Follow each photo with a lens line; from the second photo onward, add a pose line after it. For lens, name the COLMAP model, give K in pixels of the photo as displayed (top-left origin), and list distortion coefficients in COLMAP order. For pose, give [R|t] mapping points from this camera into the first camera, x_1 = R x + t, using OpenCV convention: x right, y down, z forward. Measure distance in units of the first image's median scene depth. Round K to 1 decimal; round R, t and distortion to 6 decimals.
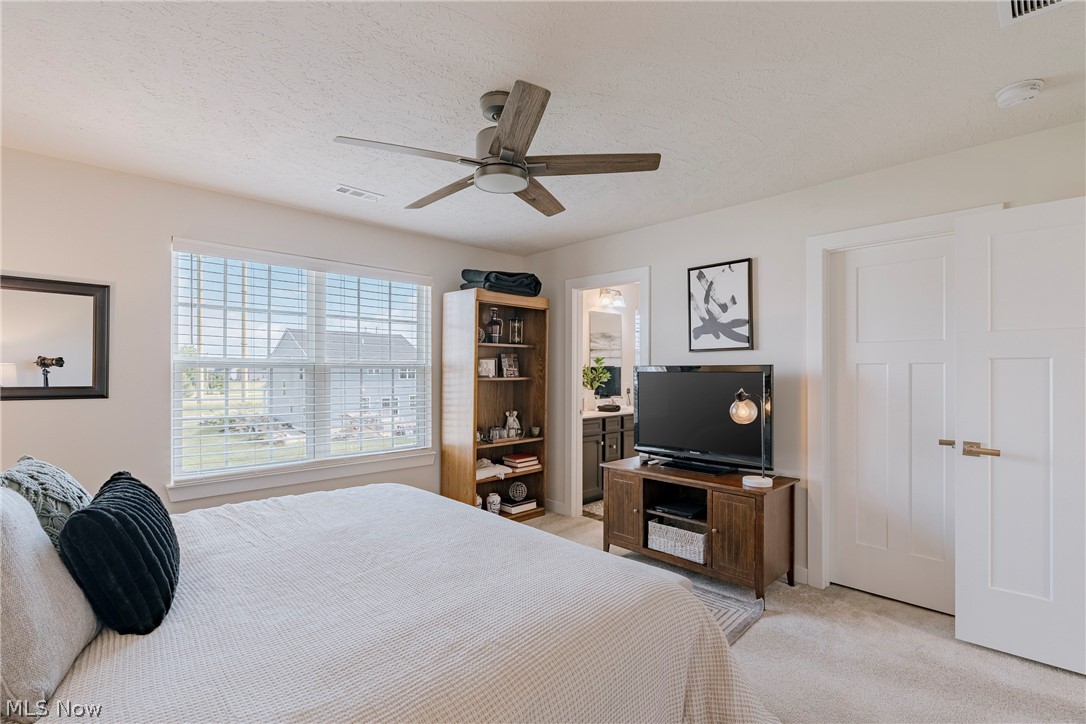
lens RADIAL K [[503.8, 0, 545.4], [0, 503.8, 366.2], [0, 0, 1]] dist [0.000814, 0.000128]
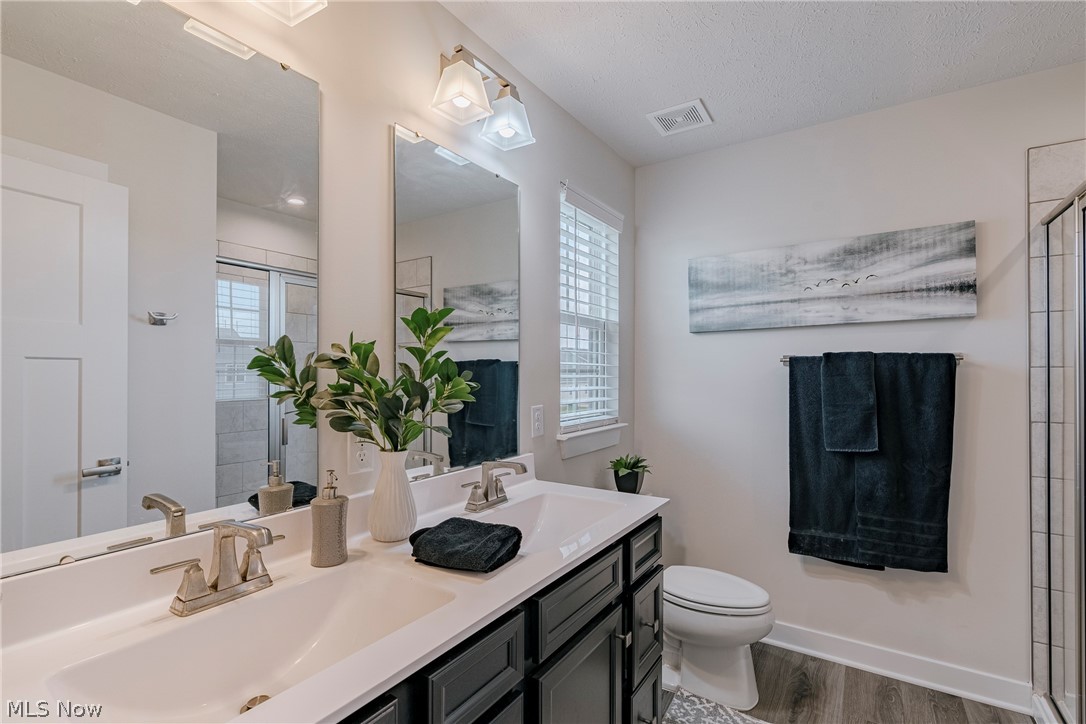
lens RADIAL K [[499.9, 0, 543.7], [0, 499.9, 370.8], [0, 0, 1]] dist [-0.005615, 0.000602]
pose [[0.978453, -0.003940, 0.206432, 0.118682], [0.004835, 0.999981, -0.003831, 0.013100], [-0.206413, 0.004746, 0.978454, 0.811407]]
